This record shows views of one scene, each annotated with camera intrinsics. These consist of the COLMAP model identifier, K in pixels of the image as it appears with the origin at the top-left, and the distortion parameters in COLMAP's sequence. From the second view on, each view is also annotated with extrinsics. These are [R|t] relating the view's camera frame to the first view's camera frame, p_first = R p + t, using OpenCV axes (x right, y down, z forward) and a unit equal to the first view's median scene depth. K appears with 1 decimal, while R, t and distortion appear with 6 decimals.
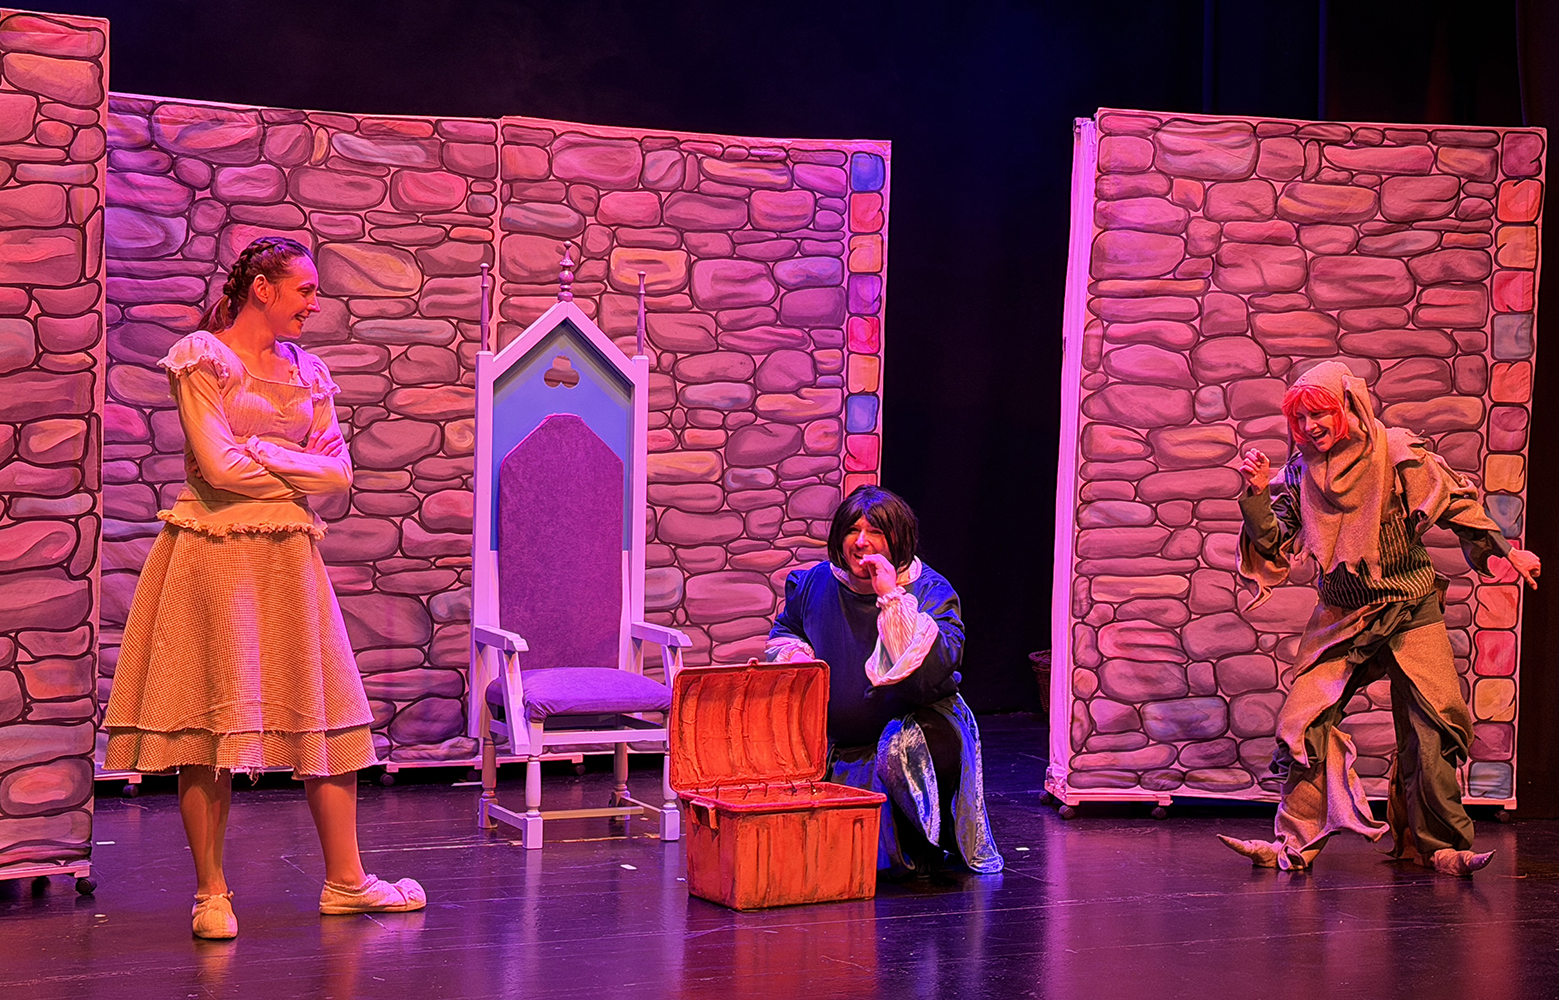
lens RADIAL K [[2499.5, 0, 819.1], [0, 2499.5, 471.0], [0, 0, 1]] dist [0.142790, -0.108571]
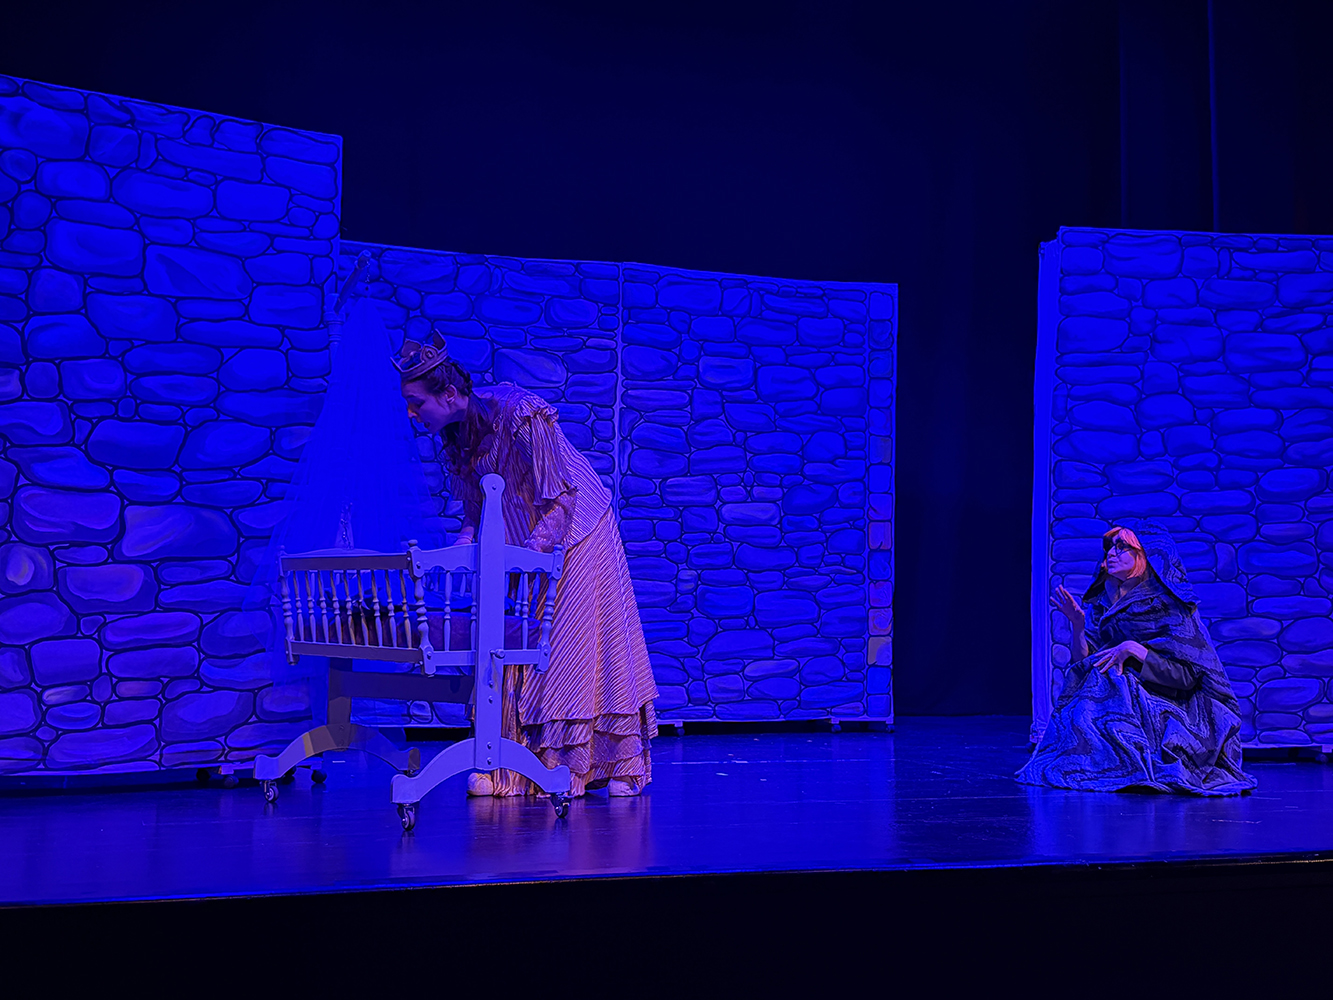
lens RADIAL K [[1560.4, 0, 672.9], [0, 1560.4, 508.6], [0, 0, 1]] dist [0.165915, -0.327935]
pose [[0.995906, -0.015225, -0.089100, -0.022811], [0.007282, 0.996023, -0.088803, 0.079181], [0.090097, 0.087791, 0.992056, 0.147378]]
